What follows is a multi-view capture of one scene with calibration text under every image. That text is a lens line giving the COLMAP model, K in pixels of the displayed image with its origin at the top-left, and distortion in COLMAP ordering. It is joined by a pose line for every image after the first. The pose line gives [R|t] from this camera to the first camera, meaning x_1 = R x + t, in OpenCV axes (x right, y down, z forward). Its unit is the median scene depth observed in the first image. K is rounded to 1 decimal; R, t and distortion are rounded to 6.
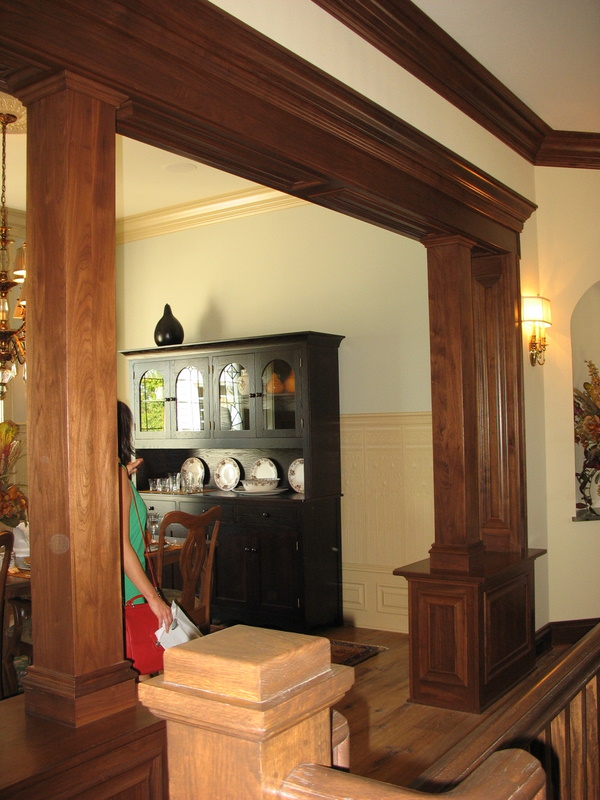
lens RADIAL K [[828.8, 0, 300.0], [0, 828.8, 400.0], [0, 0, 1]] dist [-0.180262, 0.184419]
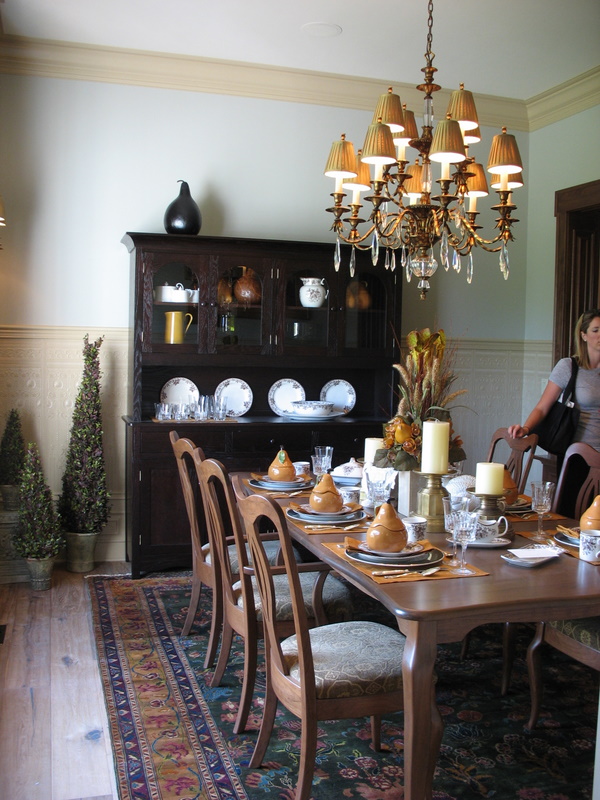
lens RADIAL K [[828.8, 0, 300.0], [0, 828.8, 400.0], [0, 0, 1]] dist [-0.180262, 0.184419]
pose [[0.615355, -0.009177, 0.788196, -0.730636], [-0.060744, 0.996407, 0.059025, 0.038434], [-0.785906, -0.084199, 0.612587, 0.437148]]
